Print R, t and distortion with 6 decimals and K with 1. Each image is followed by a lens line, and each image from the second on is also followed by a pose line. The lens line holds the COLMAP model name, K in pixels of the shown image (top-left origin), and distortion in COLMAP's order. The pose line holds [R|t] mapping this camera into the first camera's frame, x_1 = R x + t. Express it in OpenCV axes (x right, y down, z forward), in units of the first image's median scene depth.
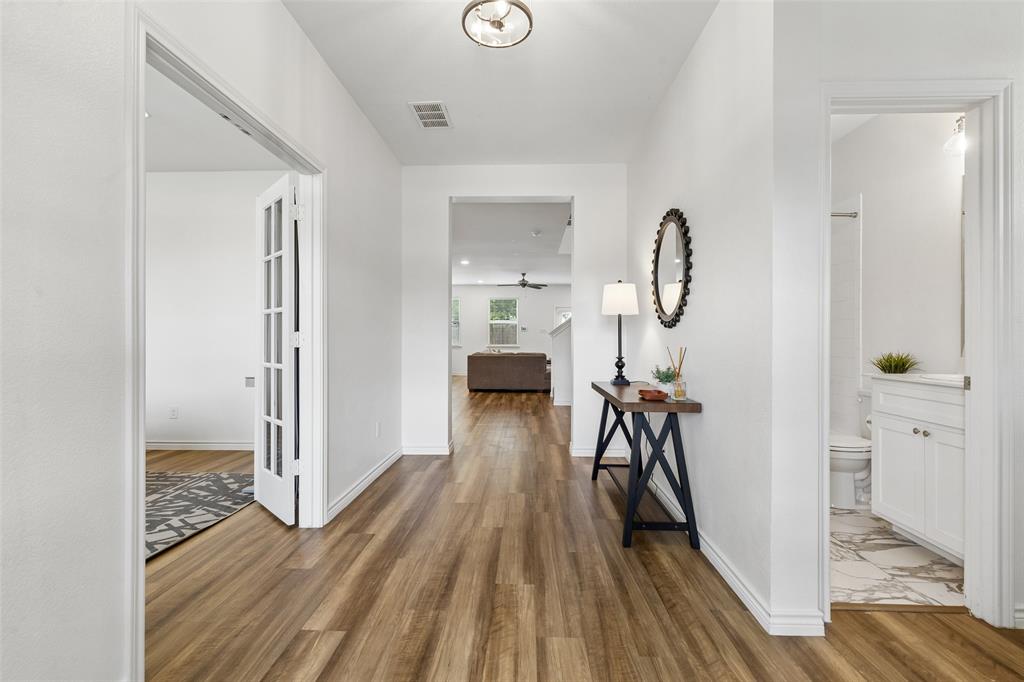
lens RADIAL K [[459.3, 0, 511.3], [0, 459.3, 340.6], [0, 0, 1]] dist [0.007620, 0.000960]
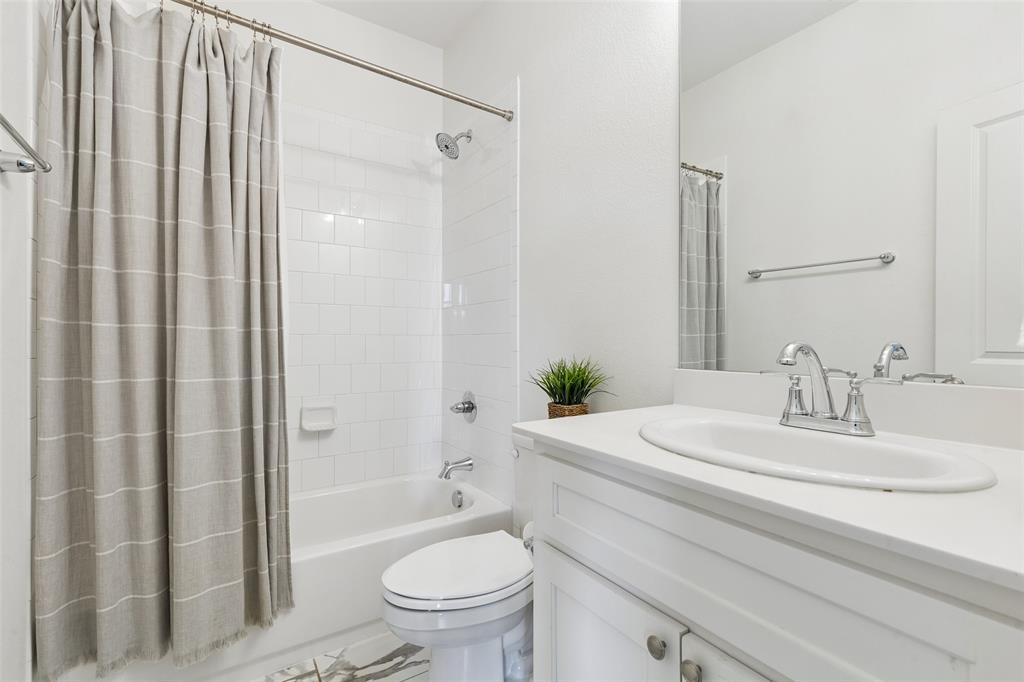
lens RADIAL K [[459.3, 0, 514.1], [0, 459.3, 339.8], [0, 0, 1]] dist [0.007620, 0.000960]
pose [[0.808331, 0.001408, 0.588727, 0.487726], [-0.002208, 0.999997, 0.000641, 0.004074], [-0.588724, -0.001818, 0.808332, 0.631813]]
